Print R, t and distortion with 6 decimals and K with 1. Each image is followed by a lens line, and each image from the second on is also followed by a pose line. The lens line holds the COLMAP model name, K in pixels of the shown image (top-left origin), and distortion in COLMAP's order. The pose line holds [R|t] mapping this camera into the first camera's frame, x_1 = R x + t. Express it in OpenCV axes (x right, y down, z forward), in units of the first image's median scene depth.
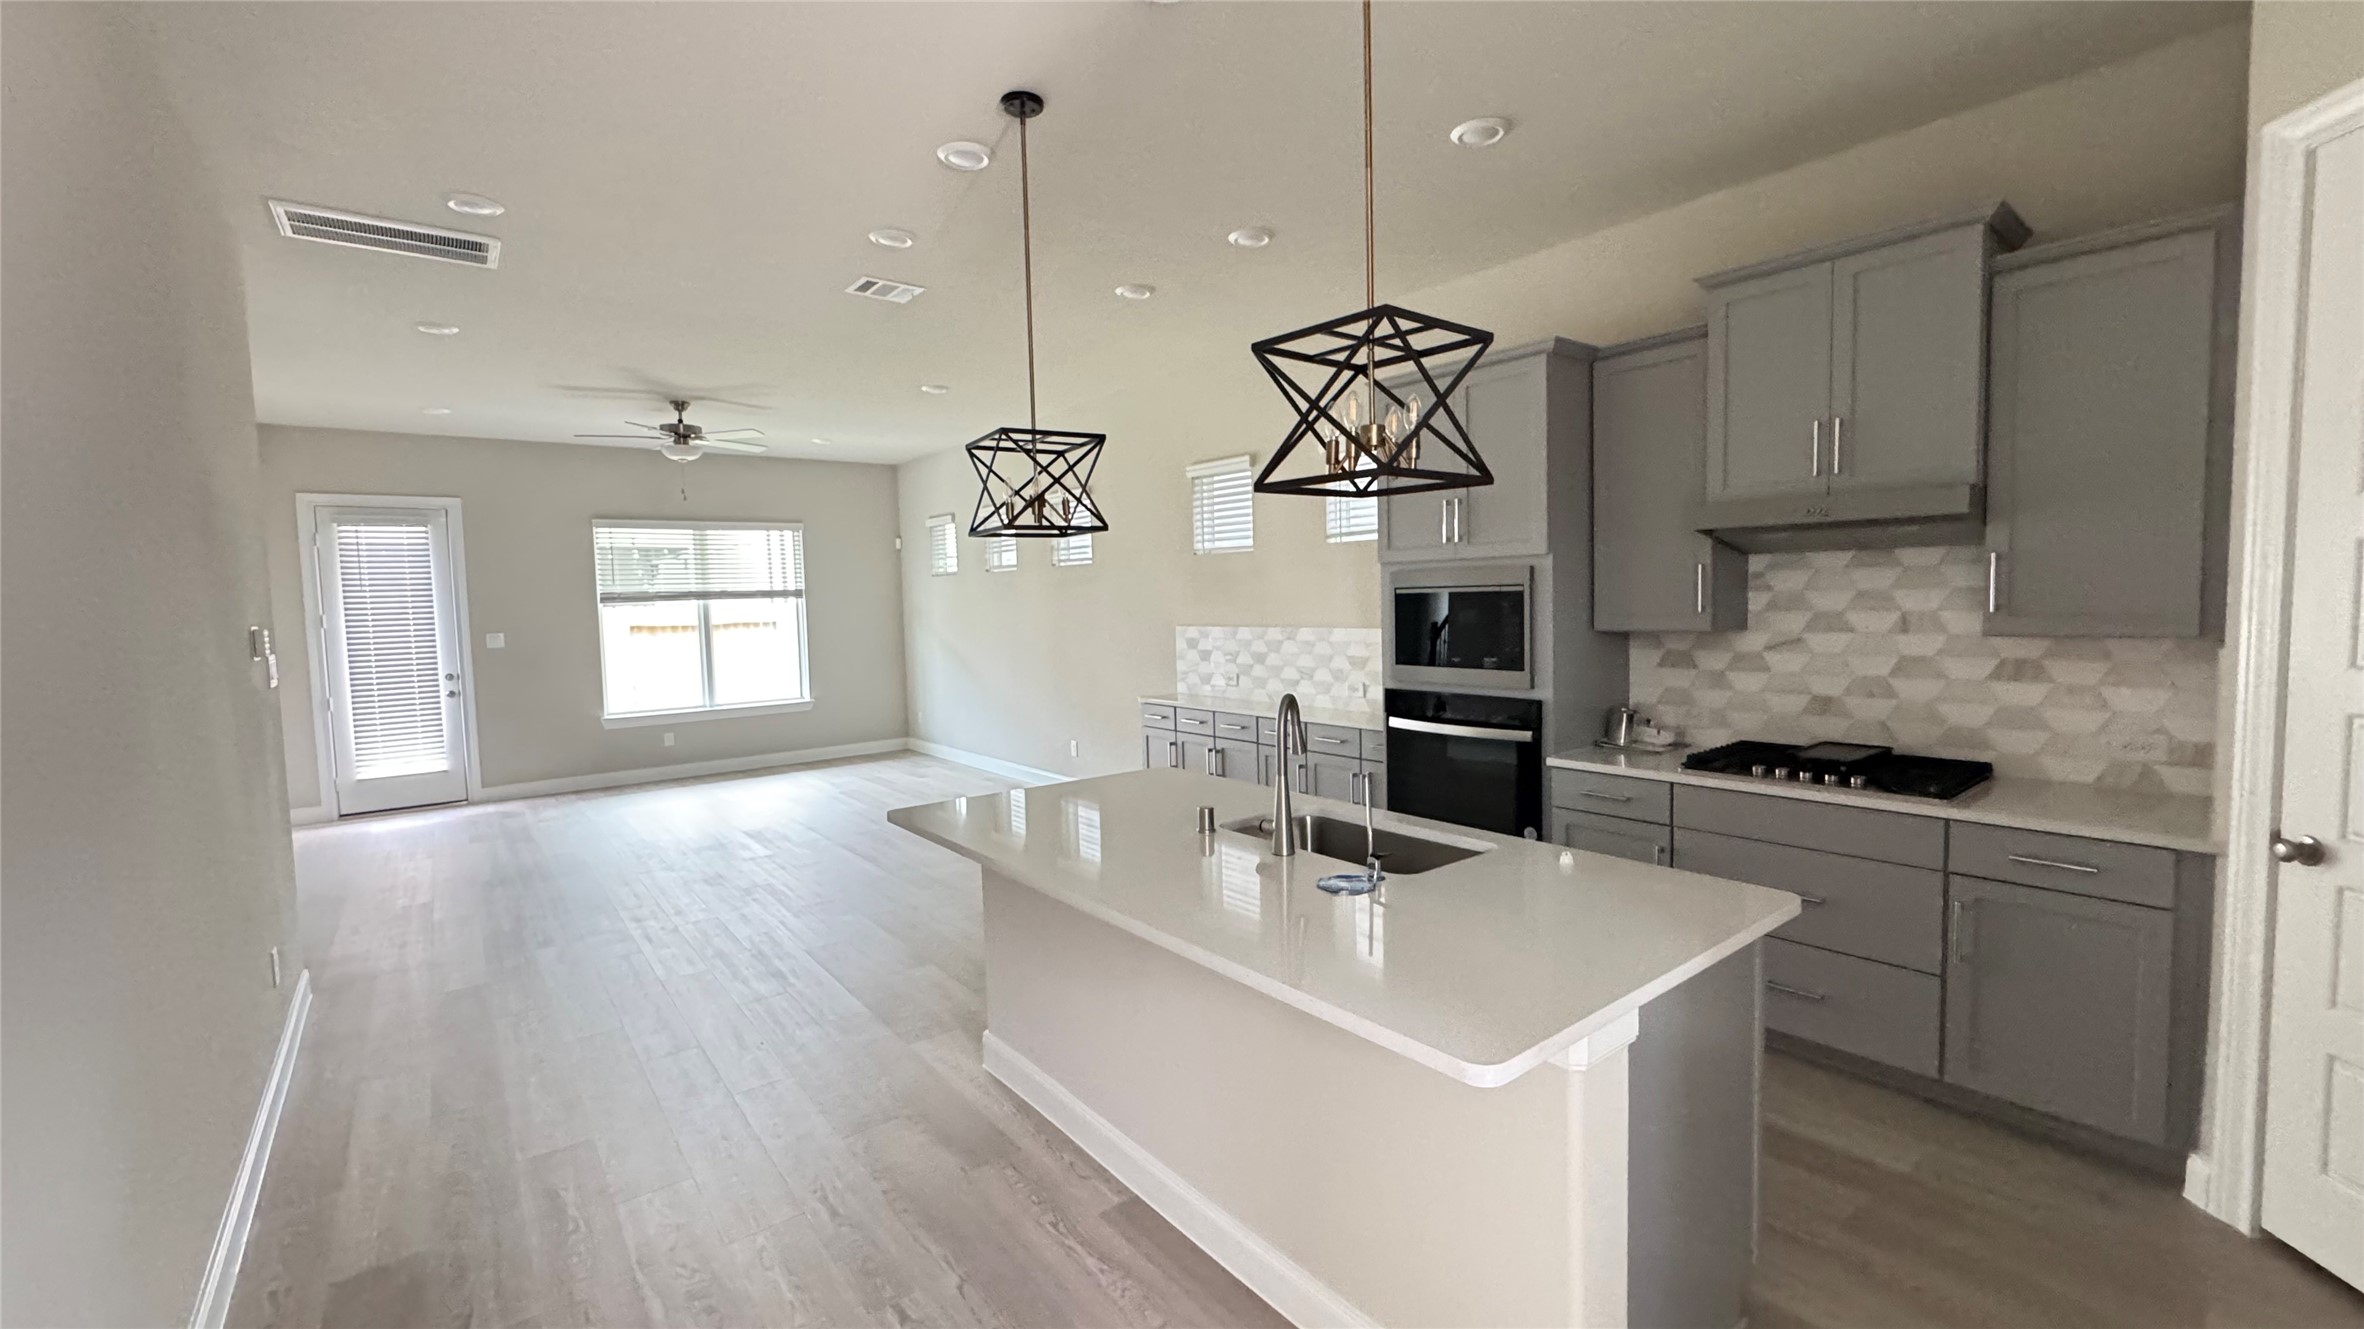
lens RADIAL K [[951.2, 0, 1183.1], [0, 951.2, 655.9], [0, 0, 1]] dist [-0.003402, 0.001129]
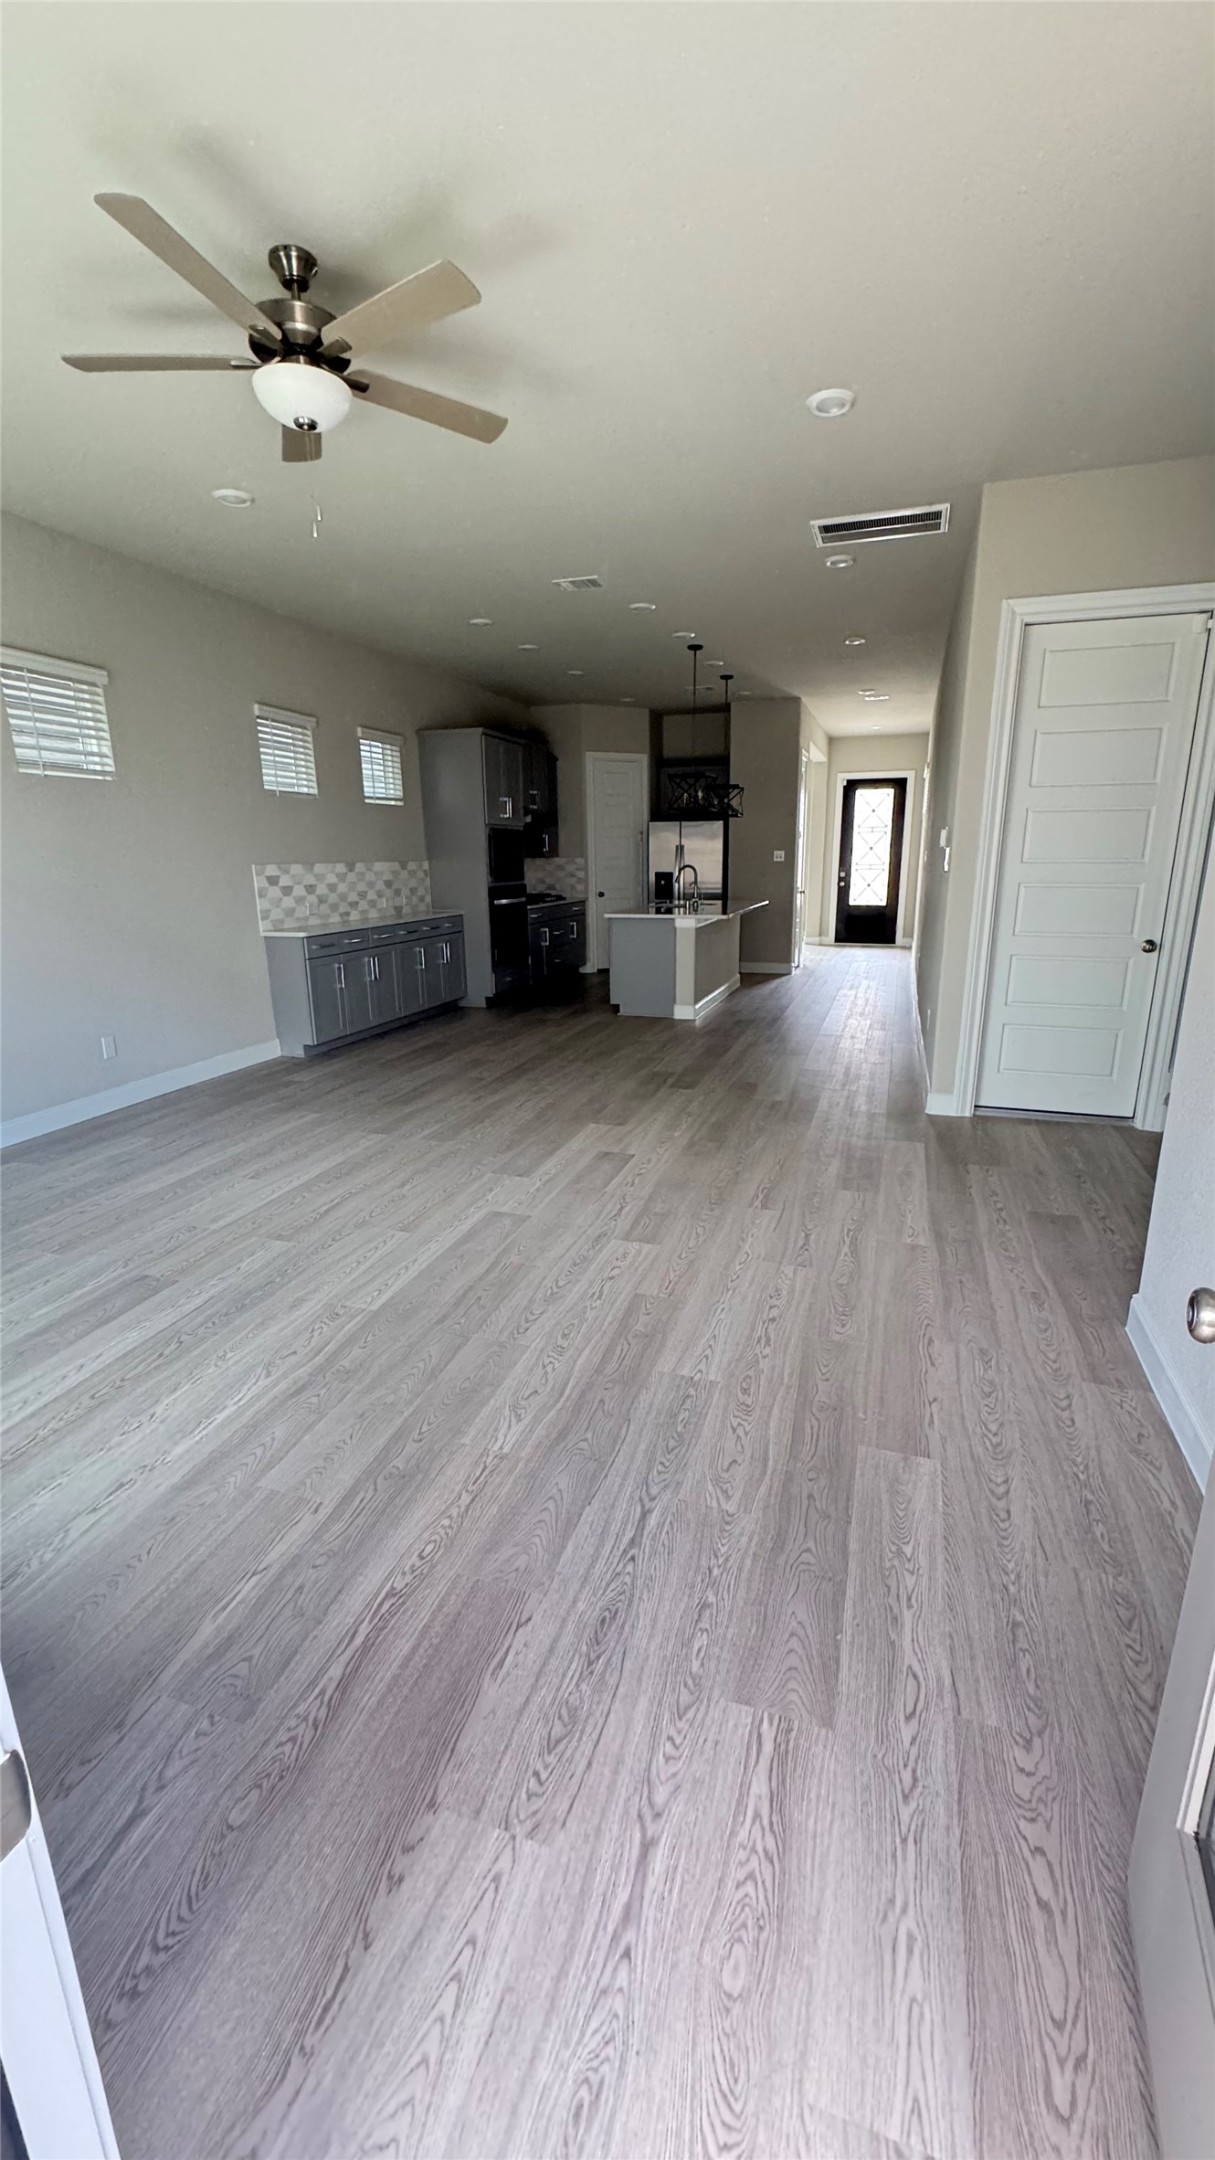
lens RADIAL K [[869.1, 0, 612.3], [0, 869.1, 1079.2], [0, 0, 1]] dist [-0.003402, 0.001129]
pose [[-0.551038, -0.179113, 0.815031, -1.816731], [0.075226, 0.962055, 0.262282, -0.045322], [-0.831083, 0.205839, -0.516655, 2.173964]]
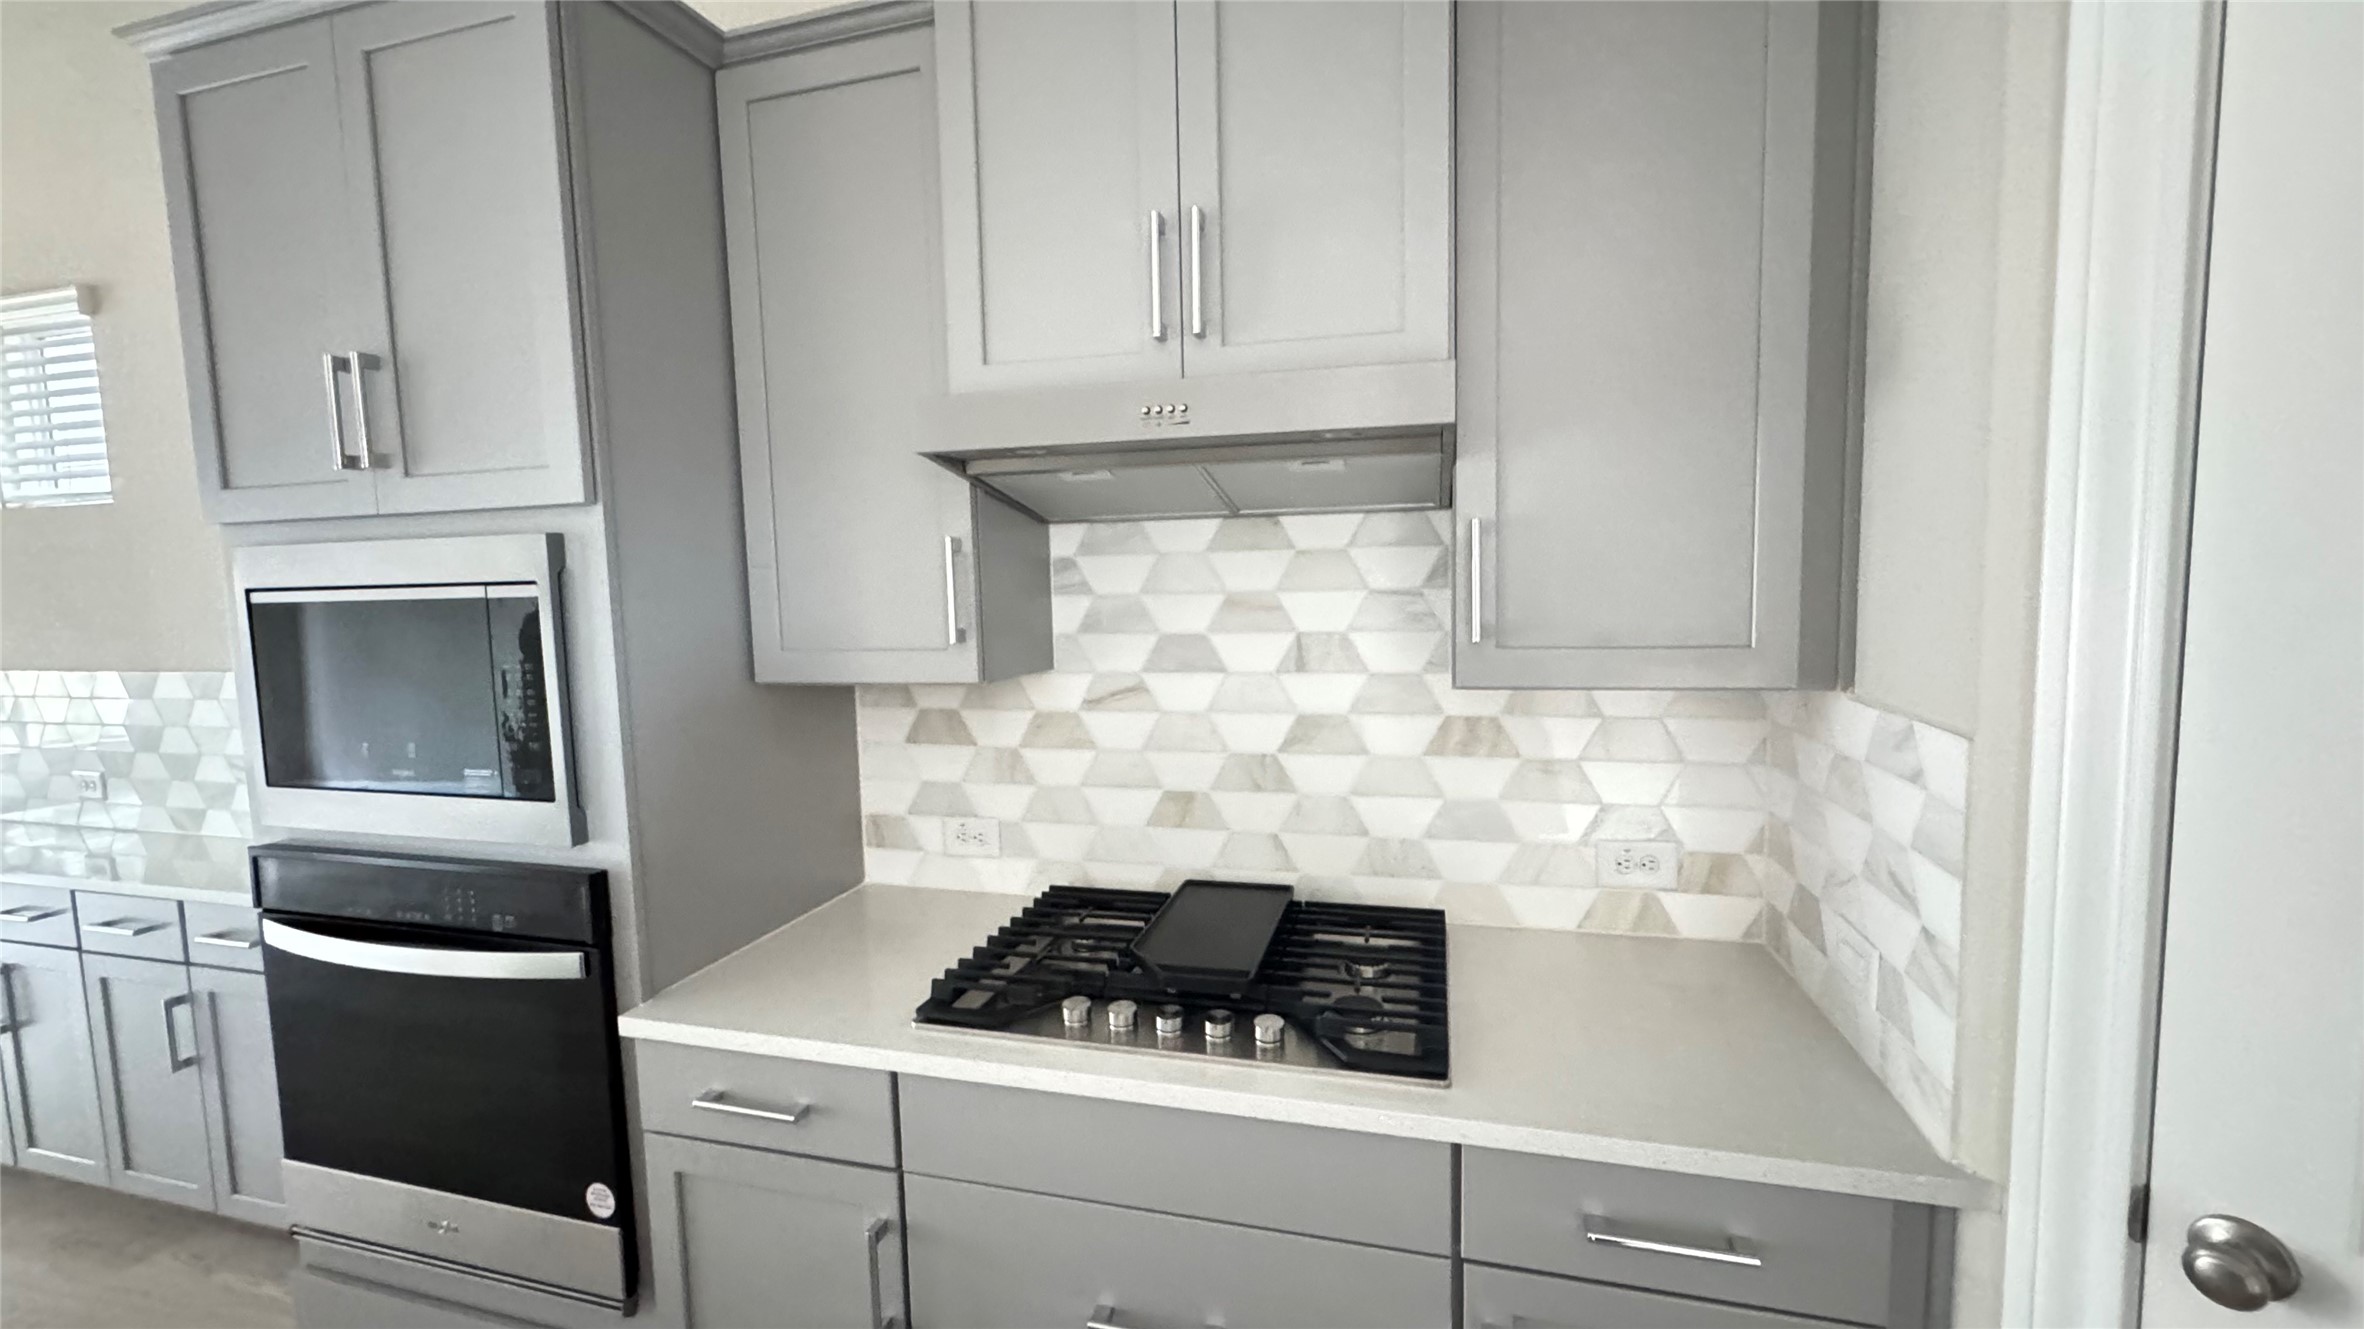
lens RADIAL K [[951.2, 0, 1184.5], [0, 951.2, 654.4], [0, 0, 1]] dist [-0.003402, 0.001129]
pose [[0.805291, -0.044026, 0.591243, 0.347420], [0.040888, 0.998989, 0.018697, -0.042644], [-0.591469, 0.009119, 0.806277, 0.542658]]
